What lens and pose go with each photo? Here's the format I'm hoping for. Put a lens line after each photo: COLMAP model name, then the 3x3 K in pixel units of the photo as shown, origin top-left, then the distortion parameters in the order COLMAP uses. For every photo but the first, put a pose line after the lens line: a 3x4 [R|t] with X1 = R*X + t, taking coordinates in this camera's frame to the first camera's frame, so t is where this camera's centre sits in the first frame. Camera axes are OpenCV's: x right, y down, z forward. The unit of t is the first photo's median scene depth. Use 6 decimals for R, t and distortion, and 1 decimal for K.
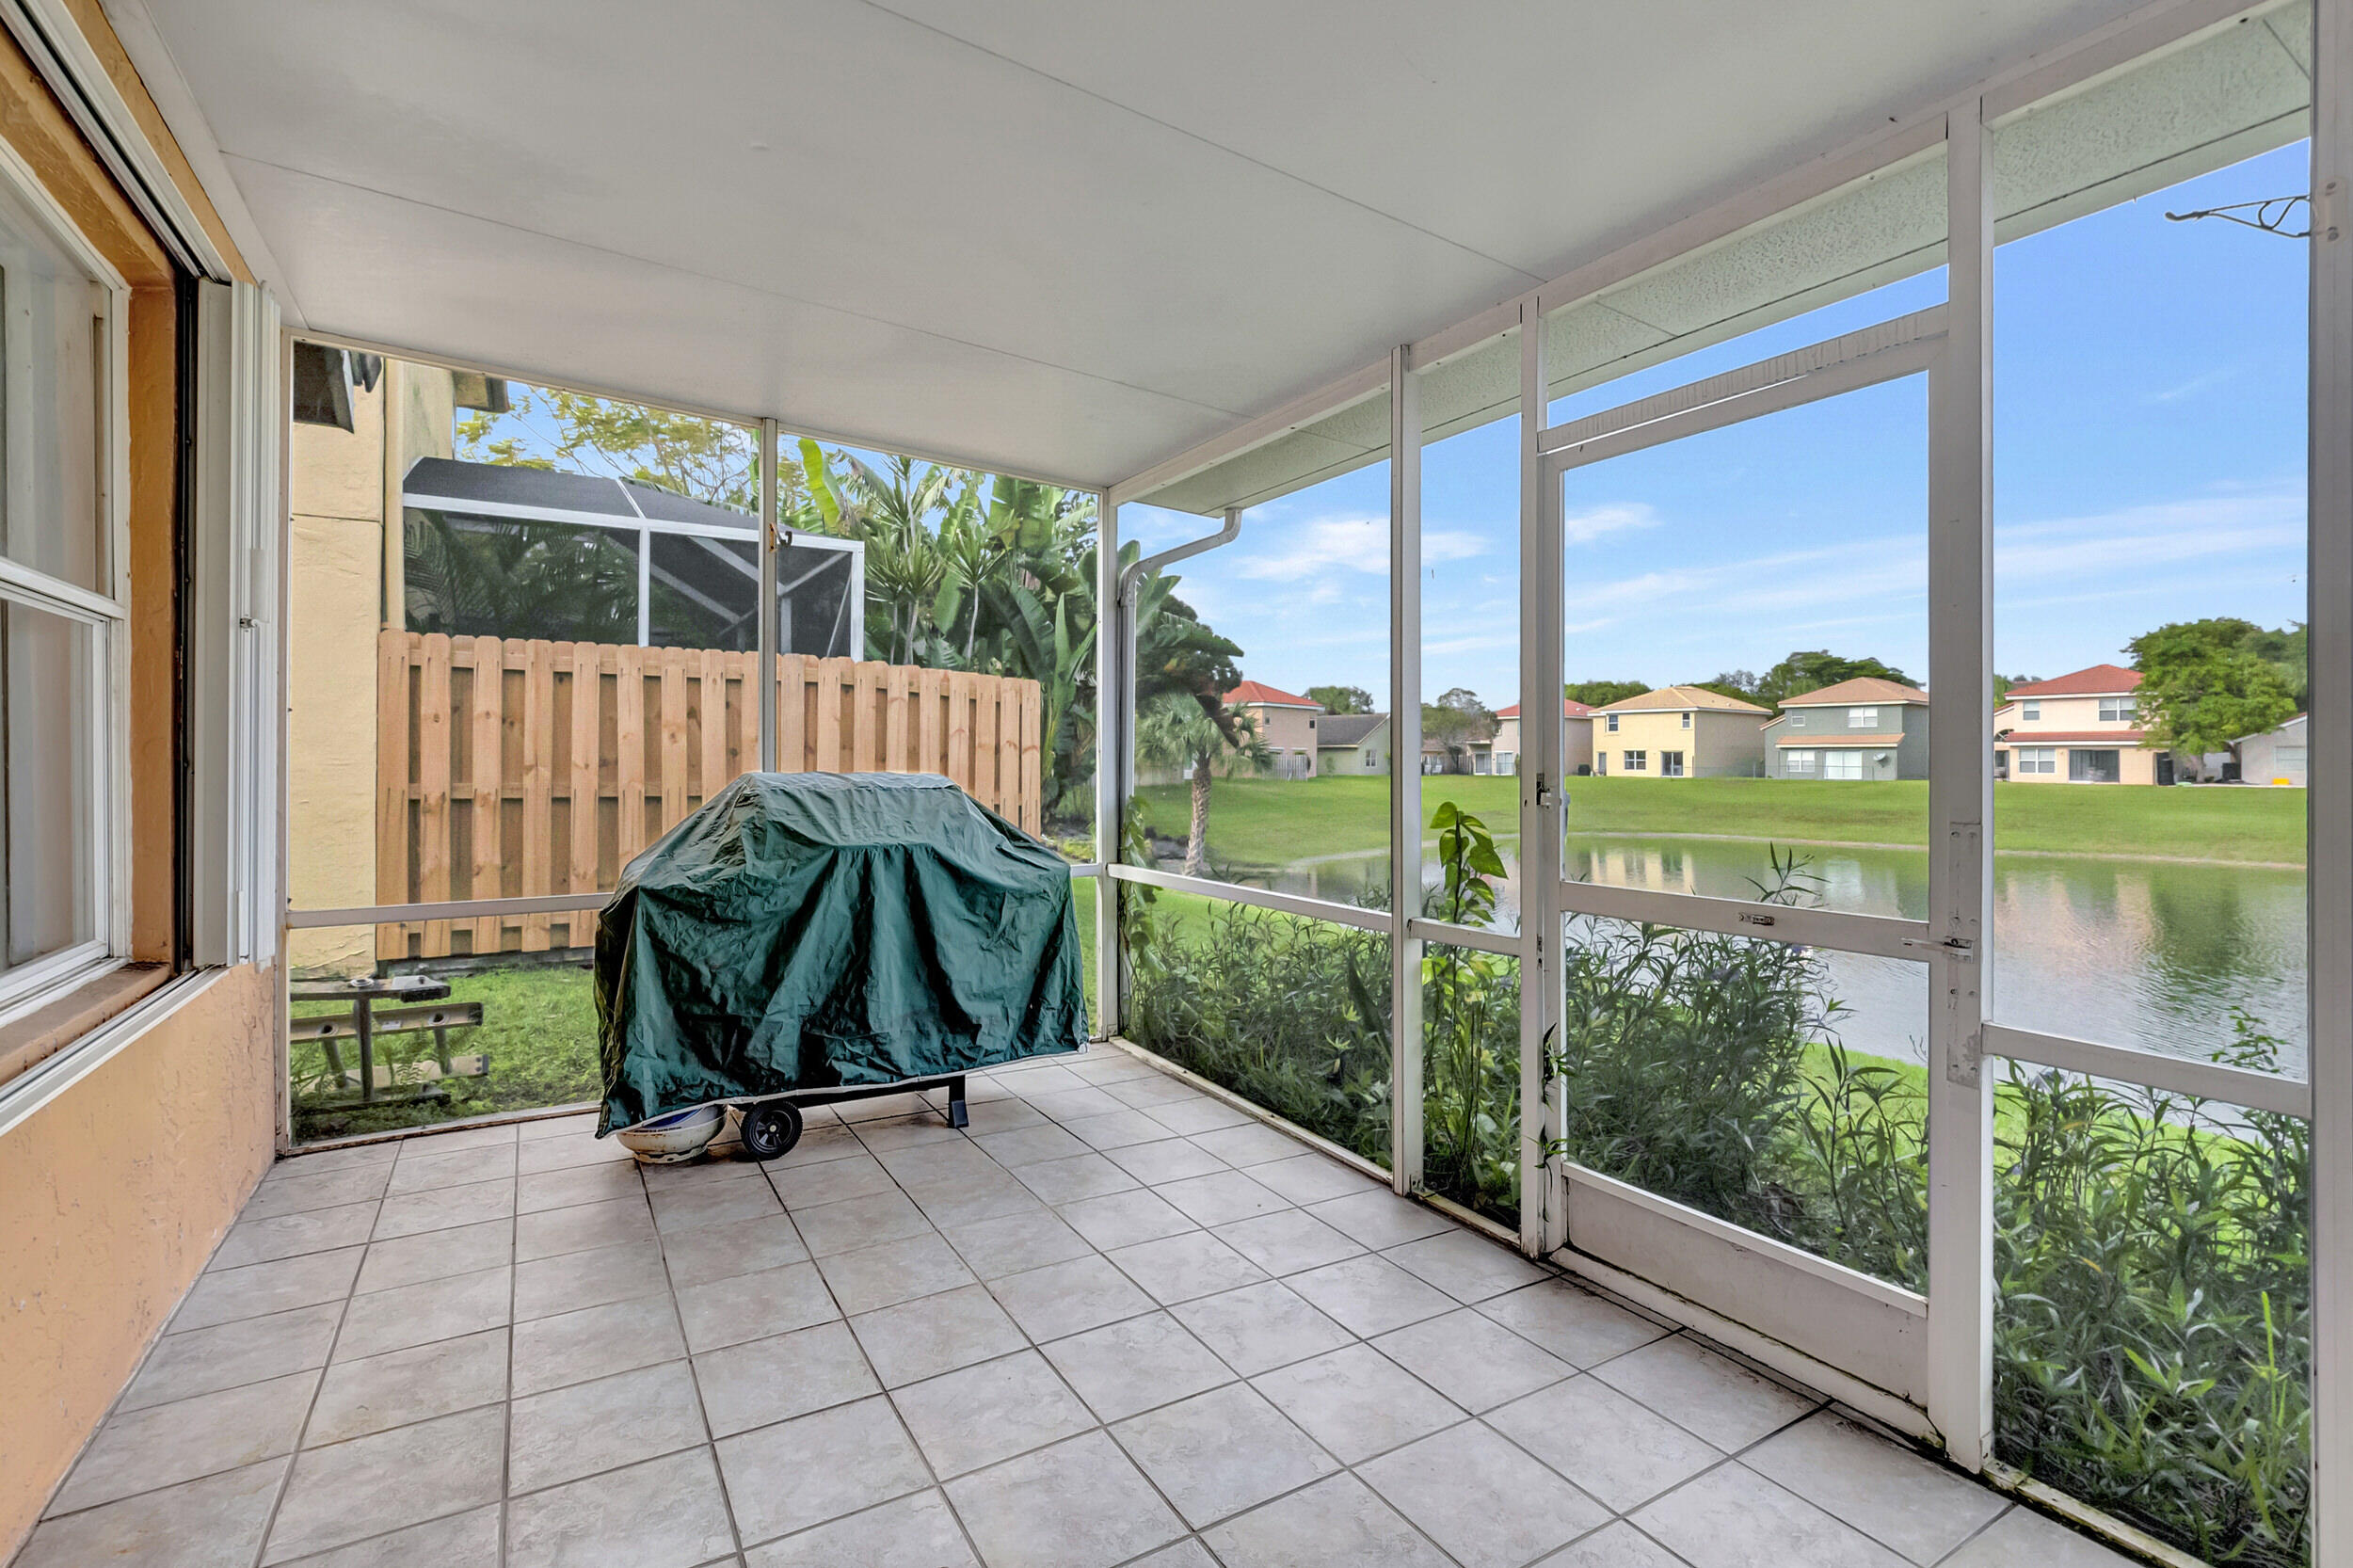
lens RADIAL K [[1057.5, 0, 1177.8], [0, 1057.5, 749.0], [0, 0, 1]] dist [-0.000537, 0.000359]
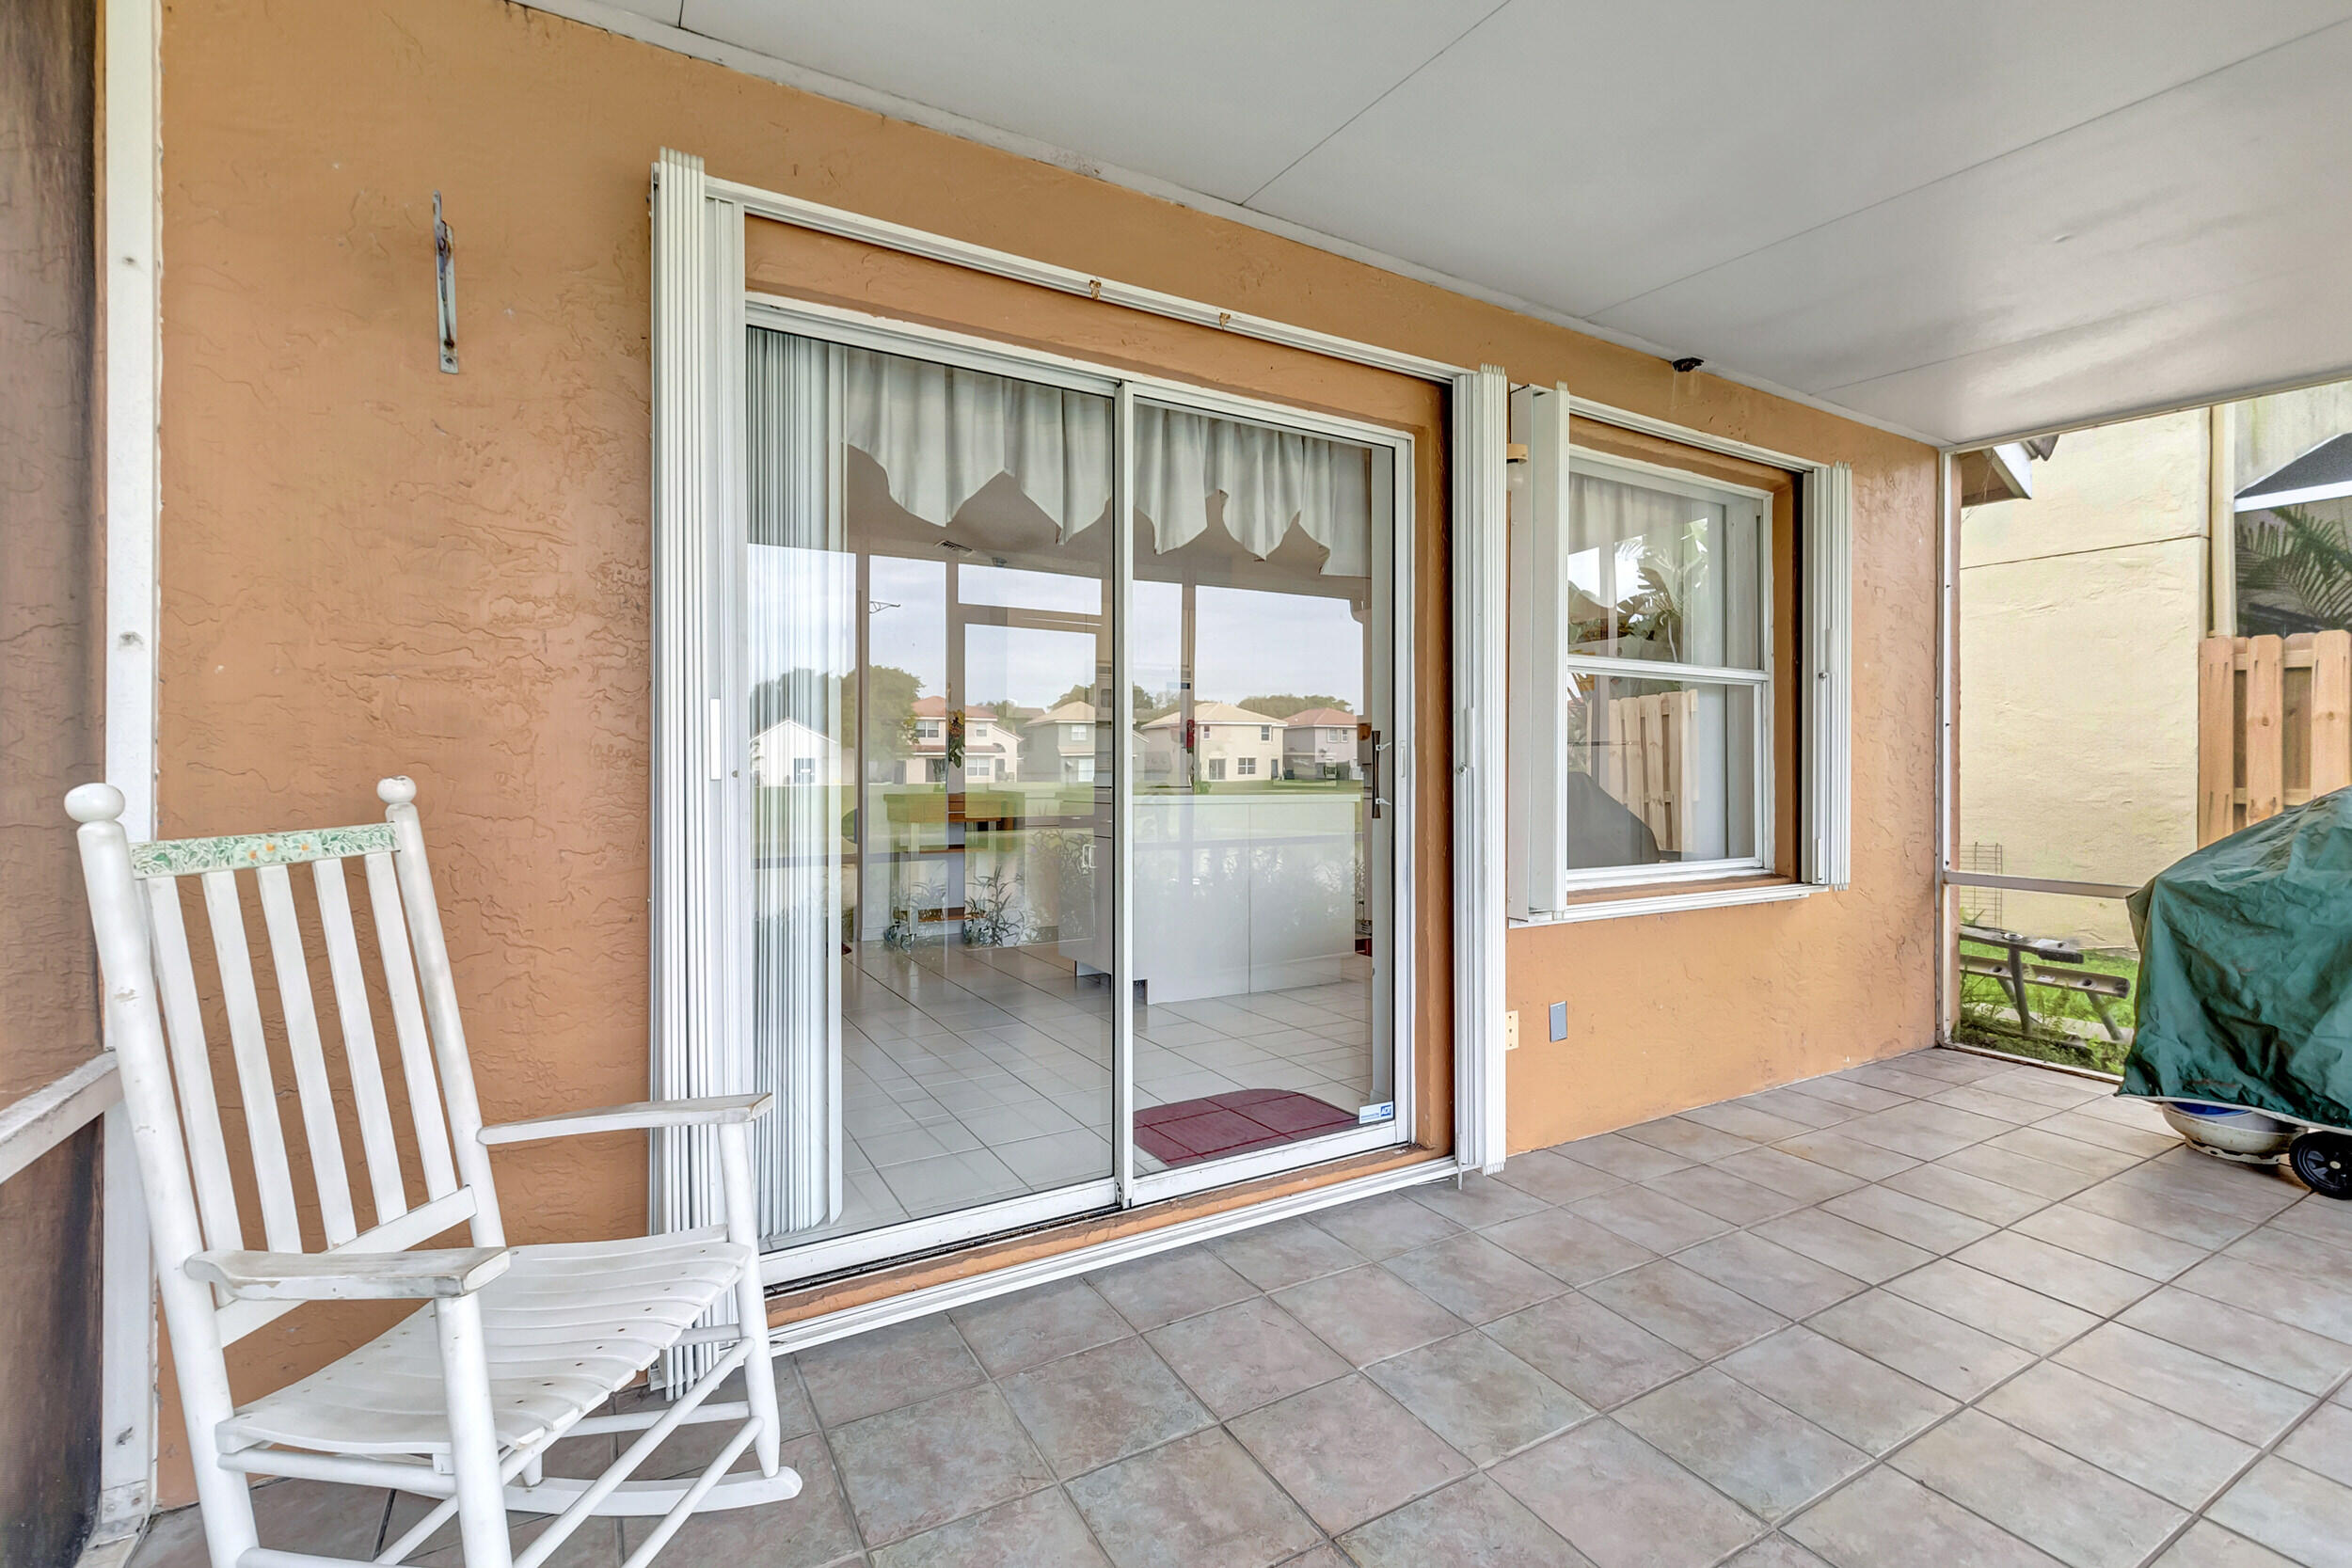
lens RADIAL K [[1045.7, 0, 1165.4], [0, 1045.7, 767.3], [0, 0, 1]] dist [0.000216, 0.000382]
pose [[-0.026457, 0.004006, -0.999642, 0.466975], [0.004861, 0.999981, 0.003878, 0.006545], [0.999638, -0.004757, -0.026476, 0.014938]]
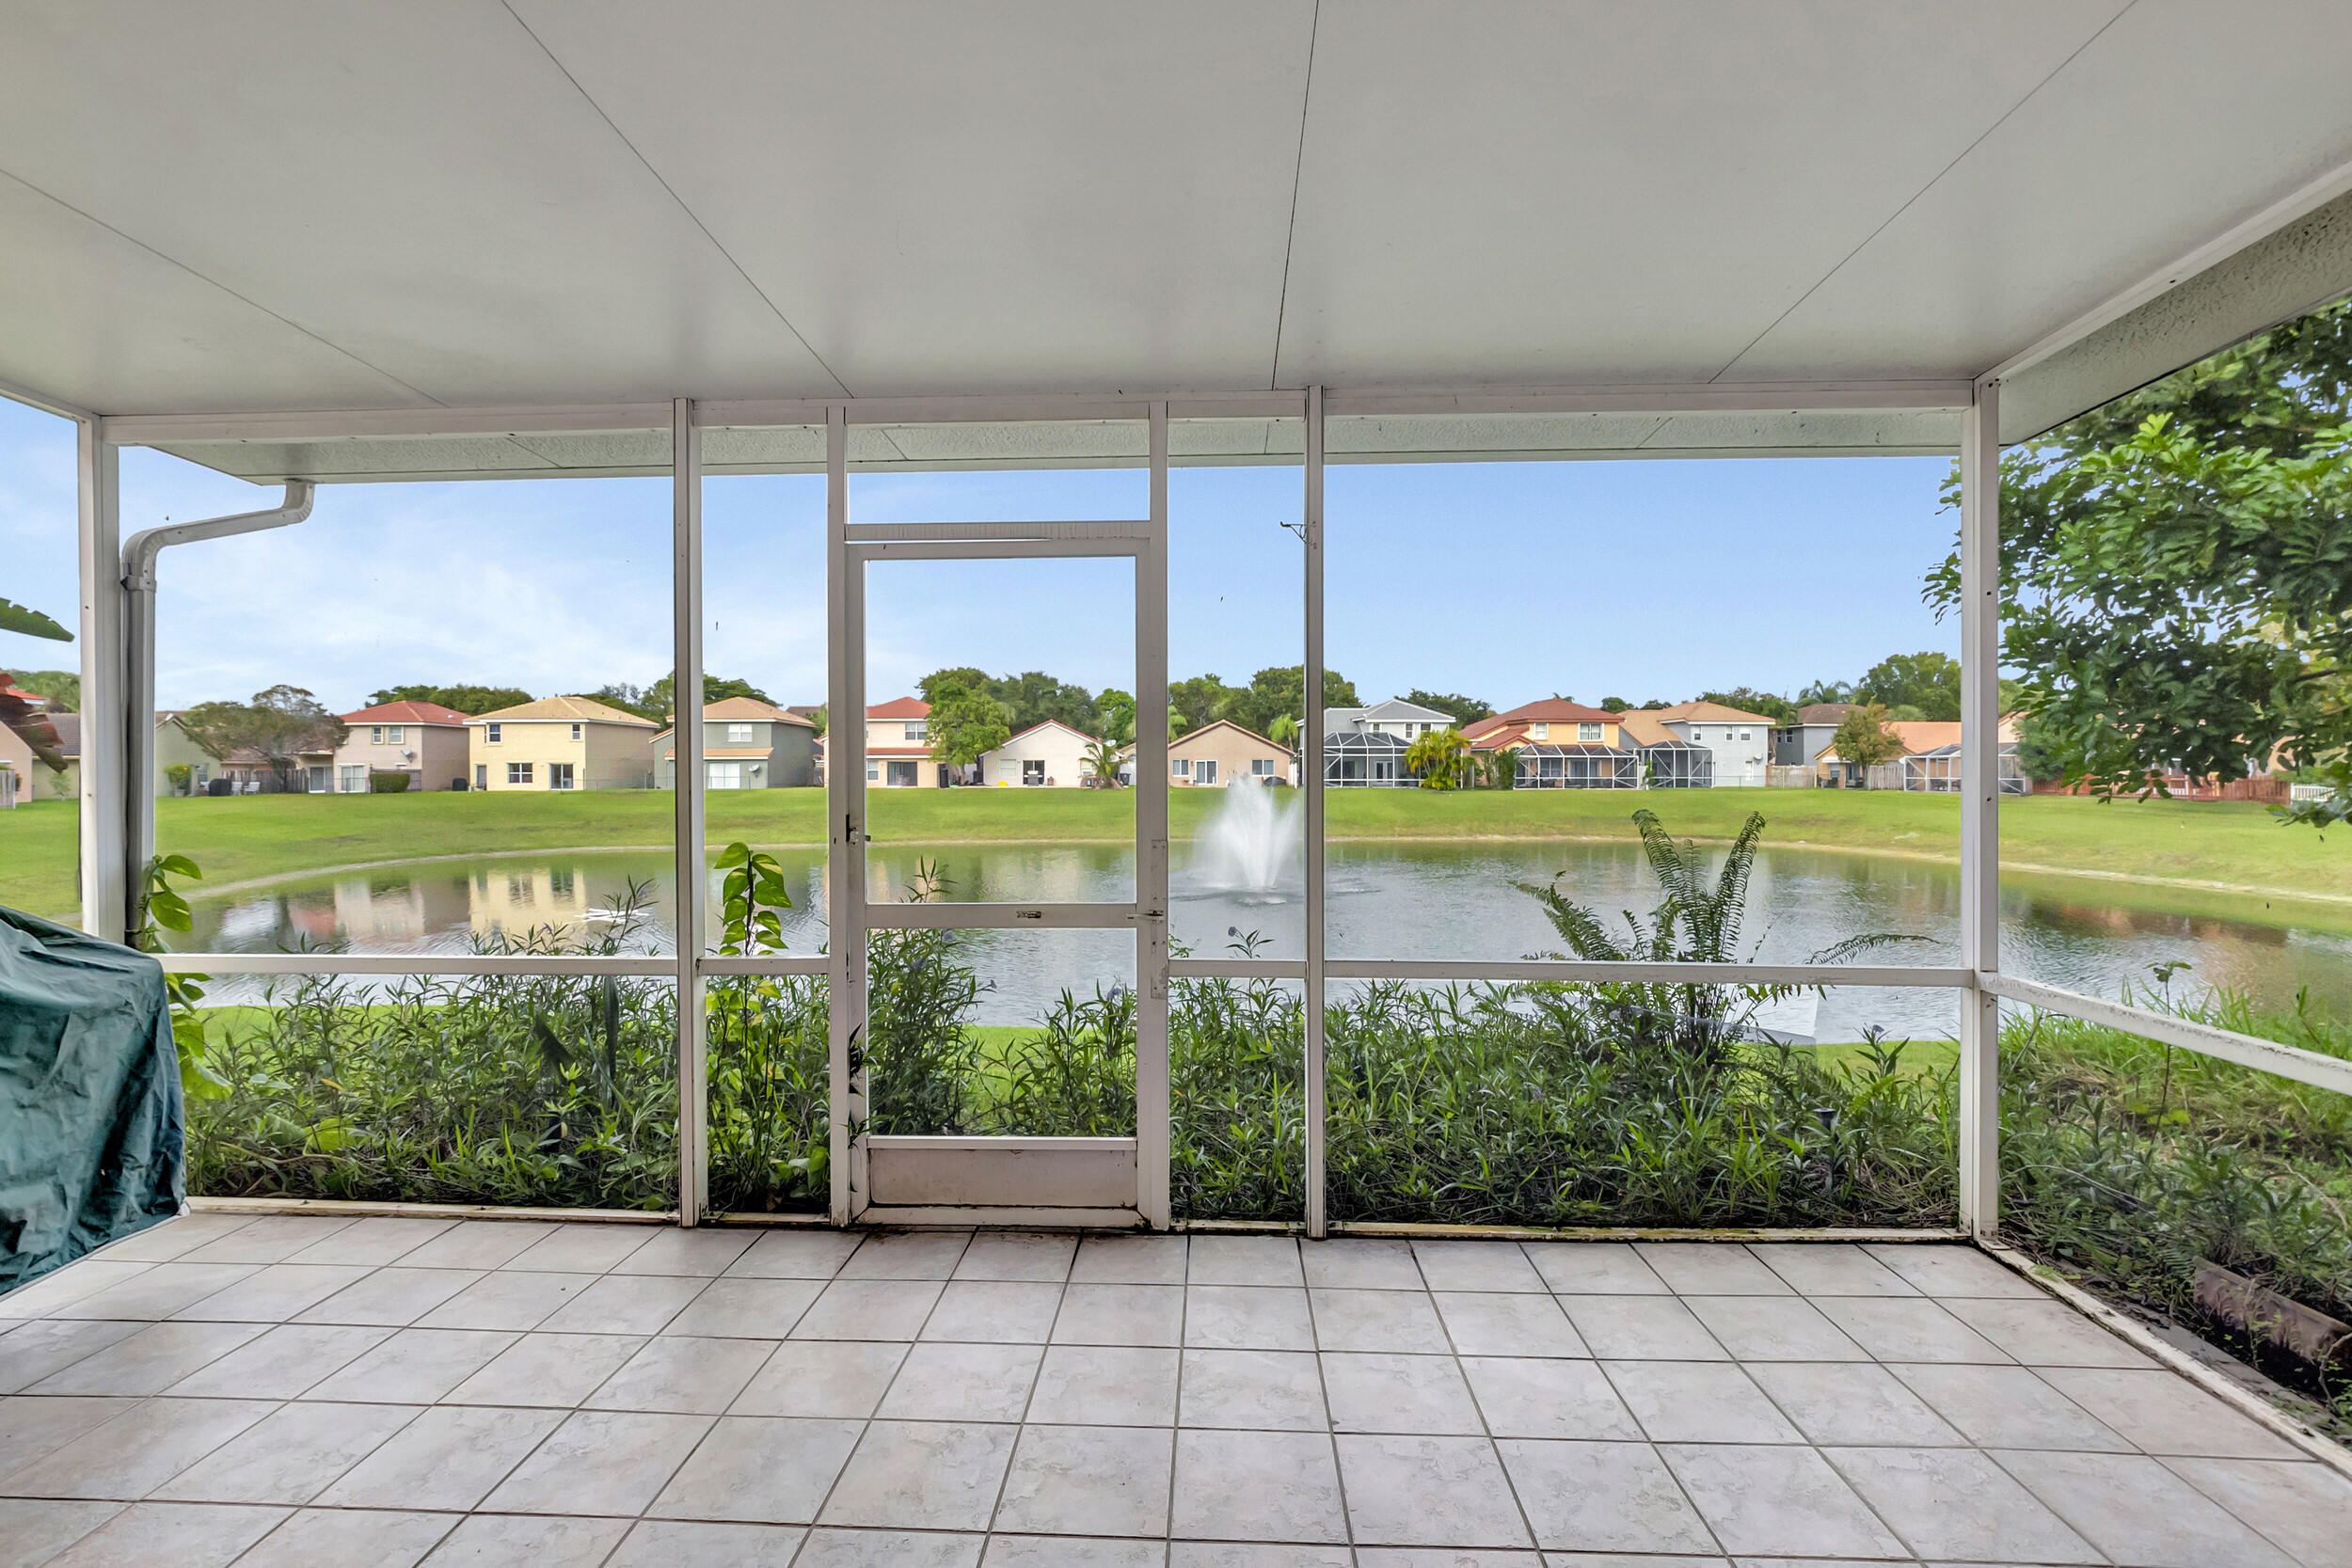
lens RADIAL K [[1045.7, 0, 1165.4], [0, 1045.7, 767.3], [0, 0, 1]] dist [0.000216, 0.000382]
pose [[0.567495, -0.004903, 0.823362, -0.306321], [-0.000503, 0.999980, 0.006302, -0.026988], [-0.823376, -0.003990, 0.567482, 0.037438]]
